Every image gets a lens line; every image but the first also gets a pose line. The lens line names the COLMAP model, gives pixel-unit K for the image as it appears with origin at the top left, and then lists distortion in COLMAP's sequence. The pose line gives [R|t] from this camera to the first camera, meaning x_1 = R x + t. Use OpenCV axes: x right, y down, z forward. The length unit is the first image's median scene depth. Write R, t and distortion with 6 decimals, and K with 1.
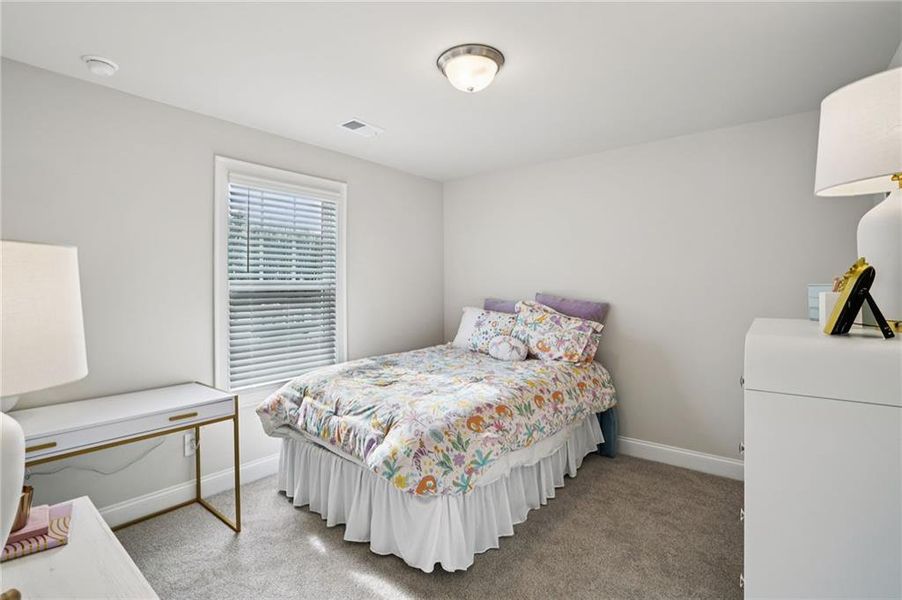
lens RADIAL K [[413.2, 0, 444.5], [0, 413.2, 295.2], [0, 0, 1]] dist [-0.053863, 0.018510]
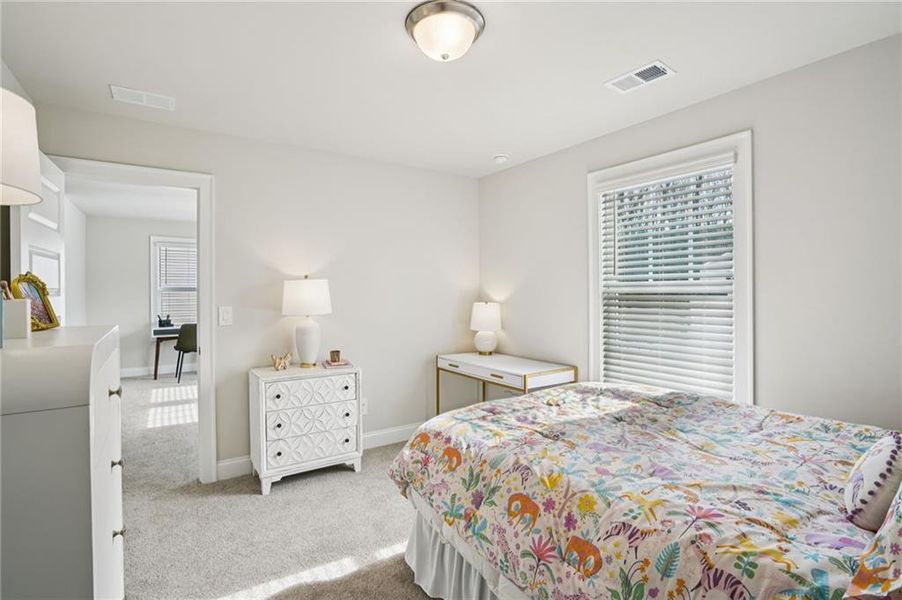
lens RADIAL K [[413.2, 0, 444.5], [0, 413.2, 295.2], [0, 0, 1]] dist [-0.053863, 0.018510]
pose [[-0.265764, 0.011517, -0.963969, 0.608045], [-0.014491, 0.999768, 0.015940, -0.013940], [0.963929, 0.018205, -0.265535, 0.842575]]
